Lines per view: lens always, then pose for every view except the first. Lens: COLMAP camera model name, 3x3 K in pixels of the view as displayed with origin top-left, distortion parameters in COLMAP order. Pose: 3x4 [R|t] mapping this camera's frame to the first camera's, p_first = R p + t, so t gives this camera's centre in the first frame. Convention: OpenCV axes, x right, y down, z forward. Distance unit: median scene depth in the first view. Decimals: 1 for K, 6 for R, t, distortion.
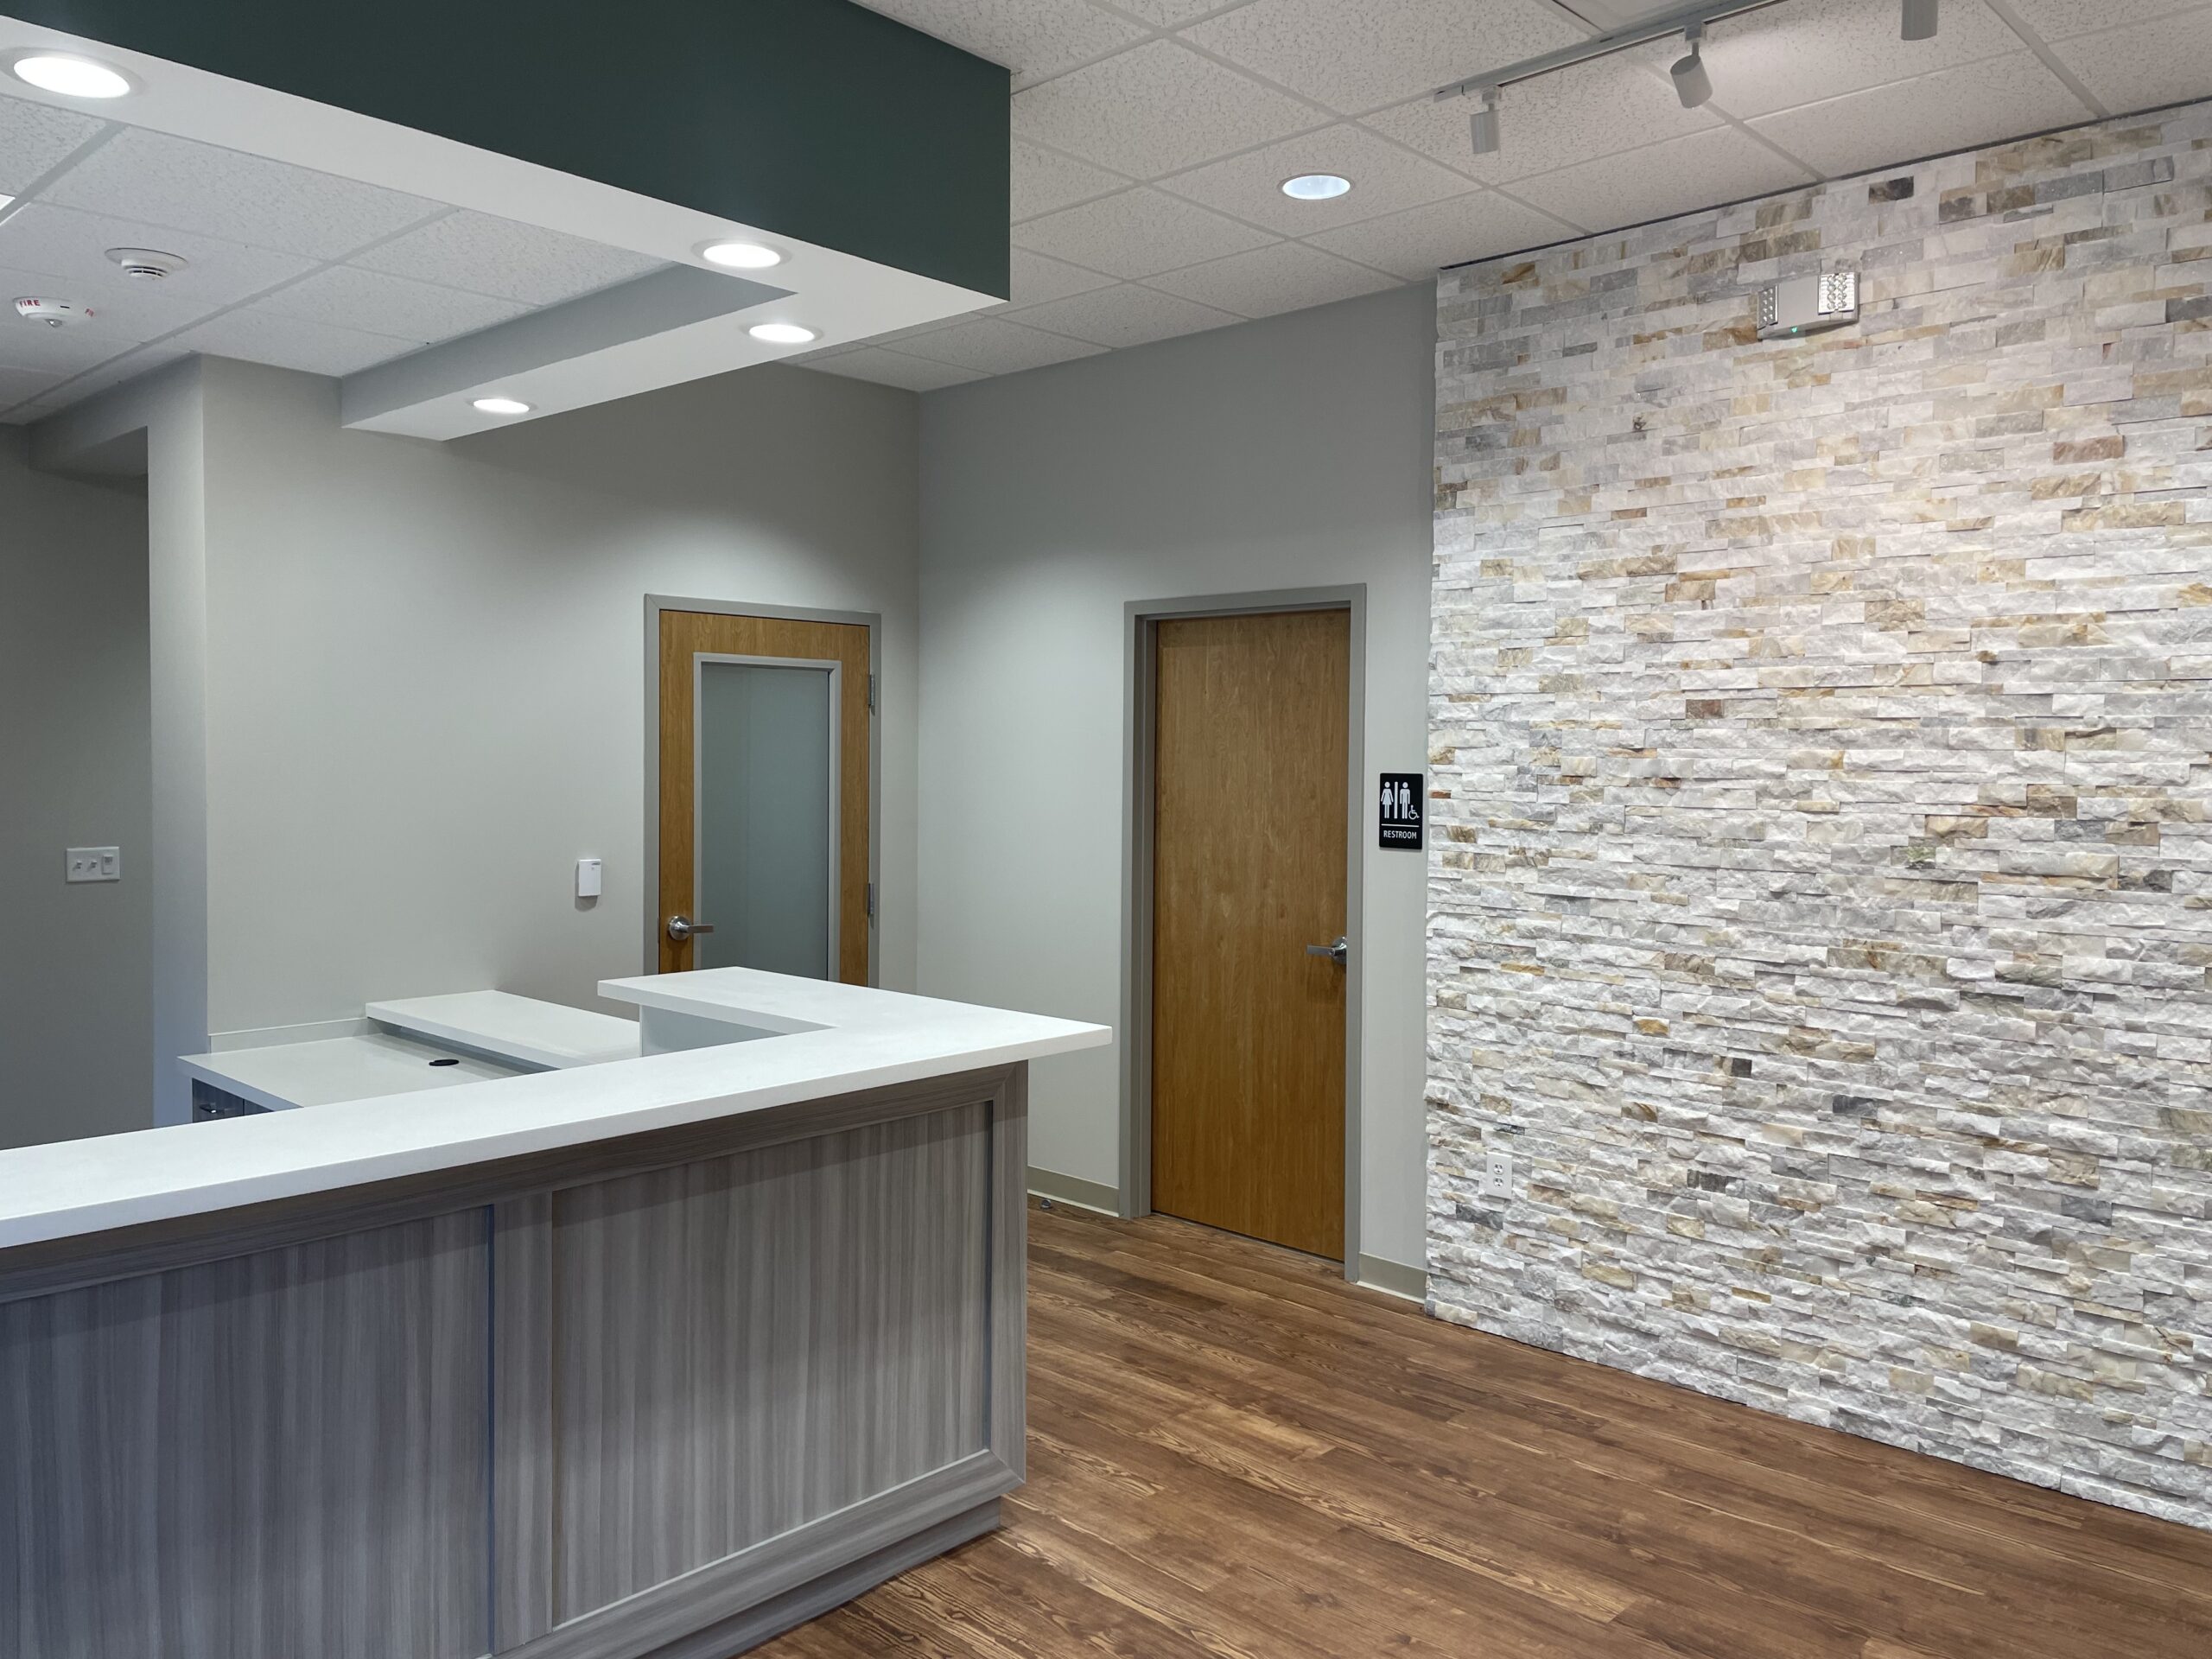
lens RADIAL K [[1673.3, 0, 1110.8], [0, 1673.3, 800.5], [0, 0, 1]] dist [0.096422, -0.112801]
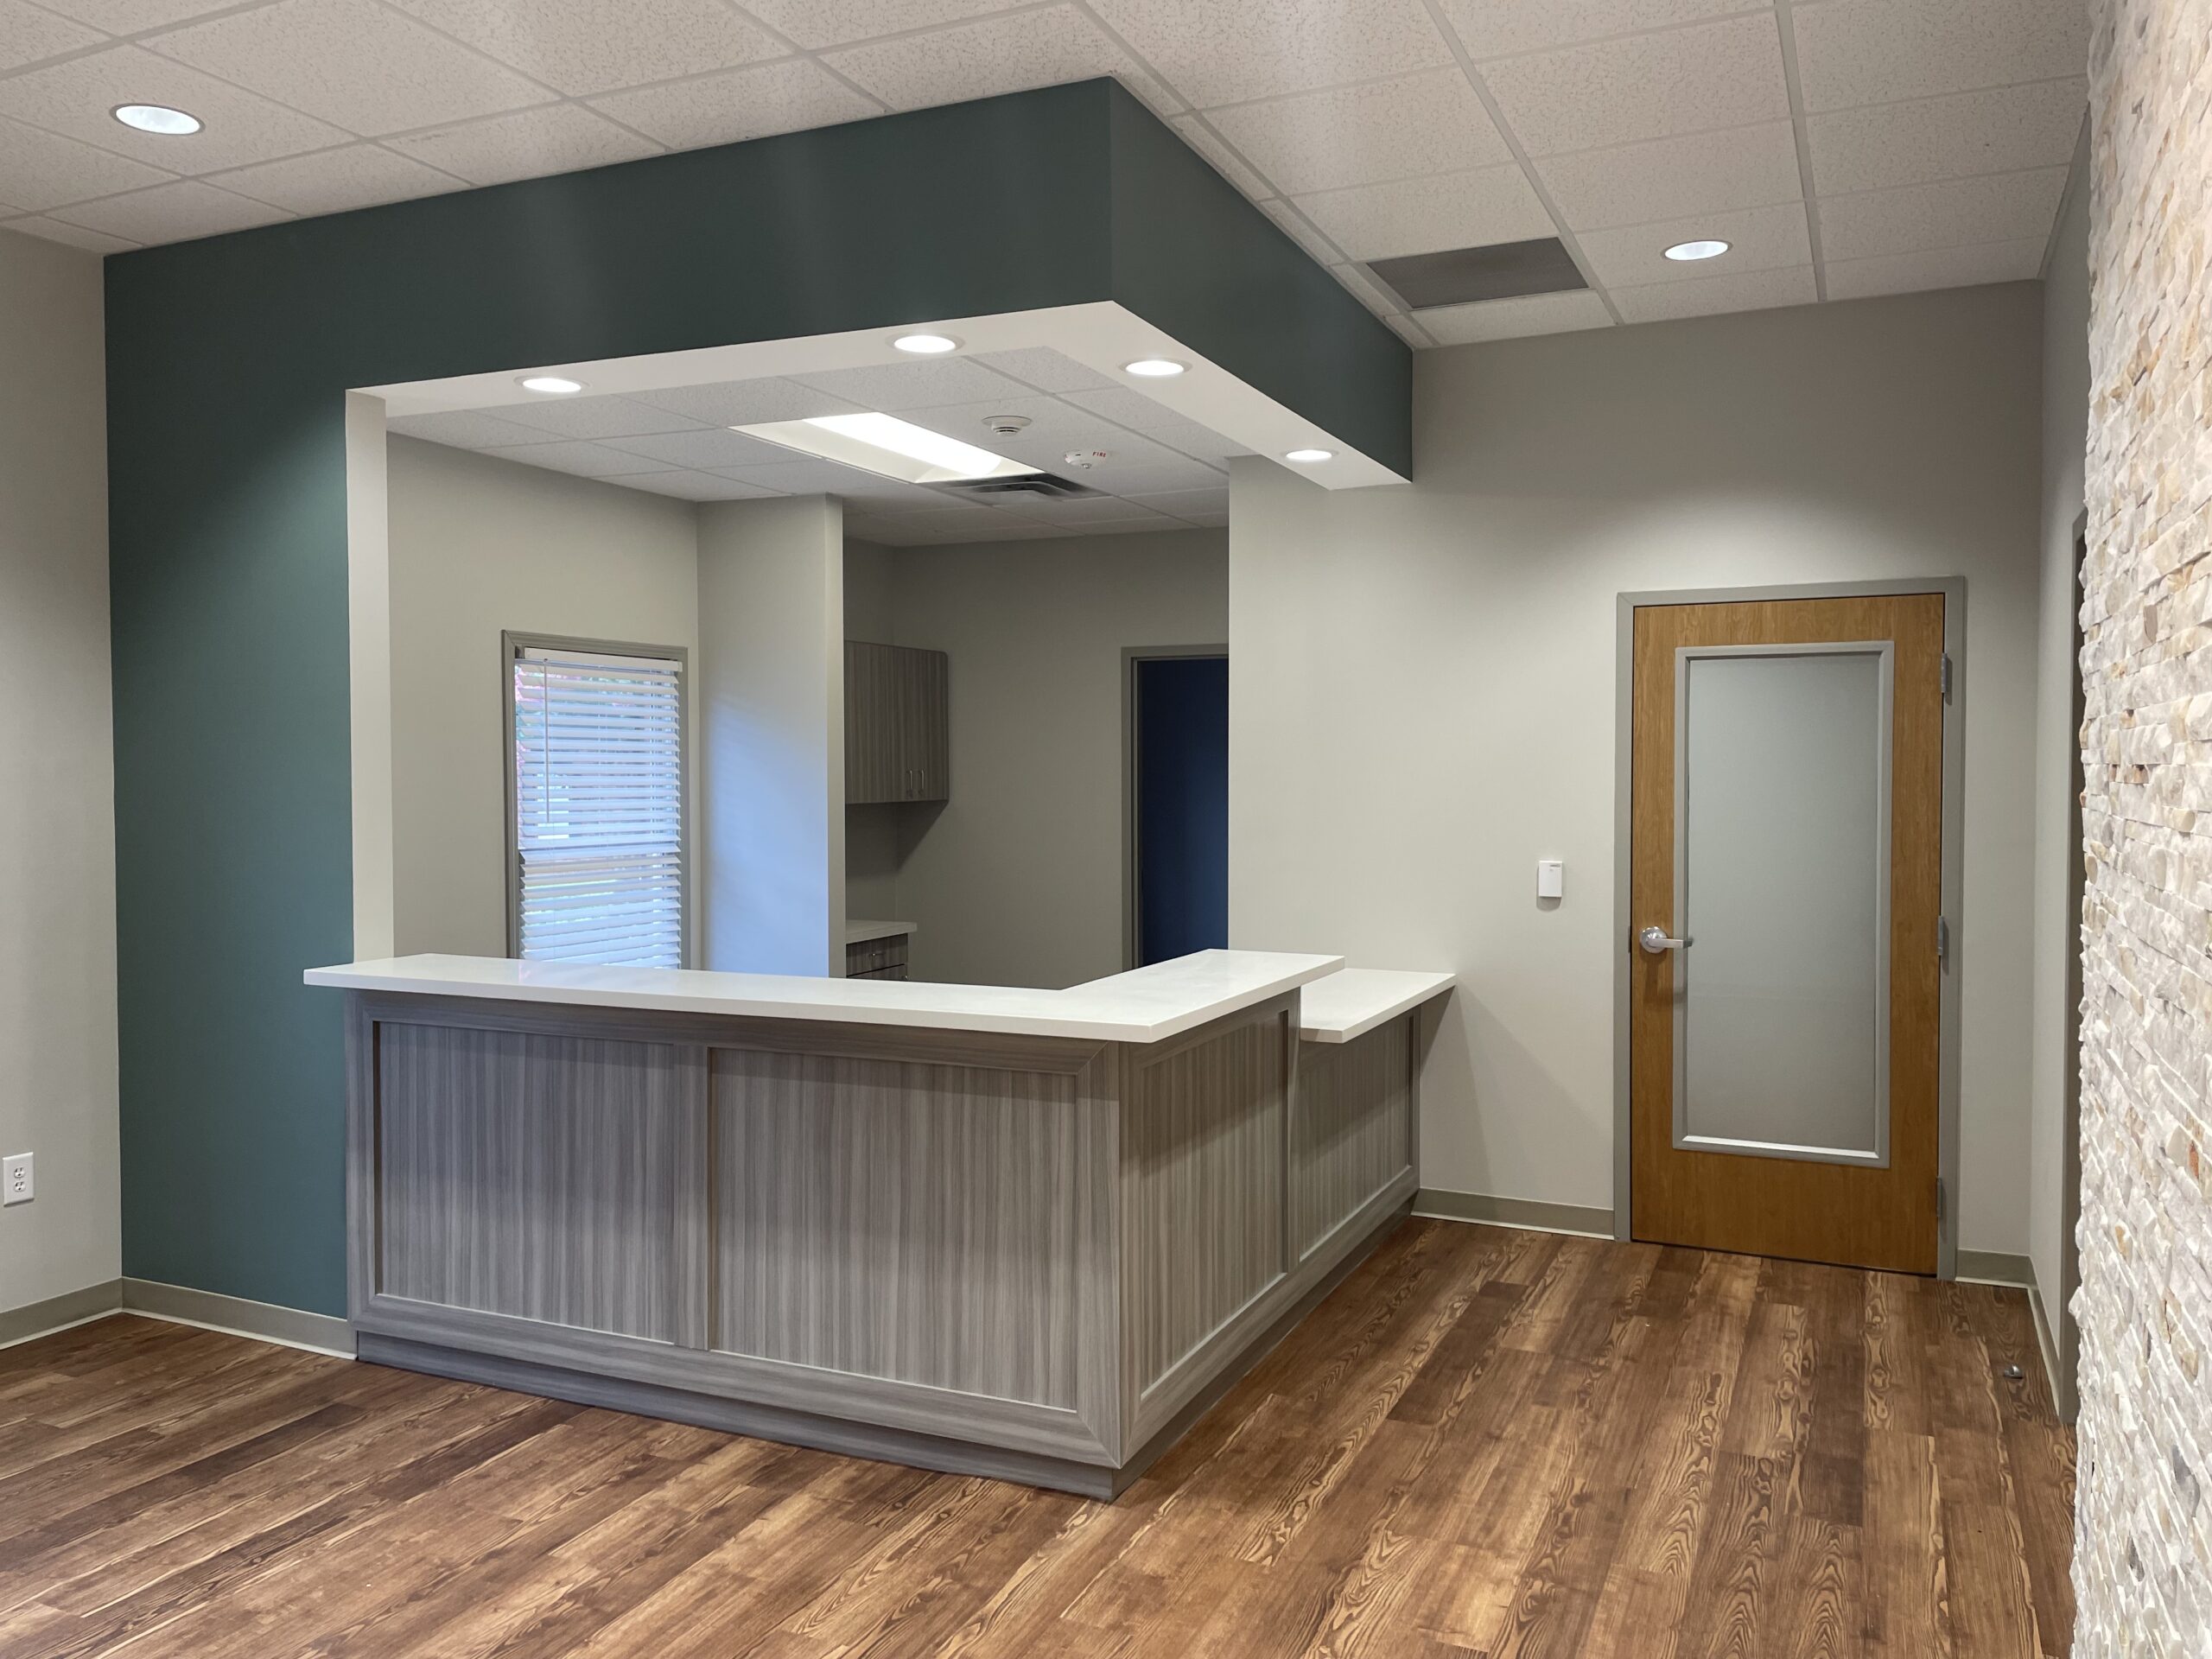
lens RADIAL K [[1673.3, 0, 1110.8], [0, 1673.3, 800.5], [0, 0, 1]] dist [0.096422, -0.112801]
pose [[0.322817, 0.010400, -0.946404, 0.934907], [-0.025294, 0.999677, 0.002358, 0.005189], [0.946123, 0.023177, 0.322976, 0.691154]]
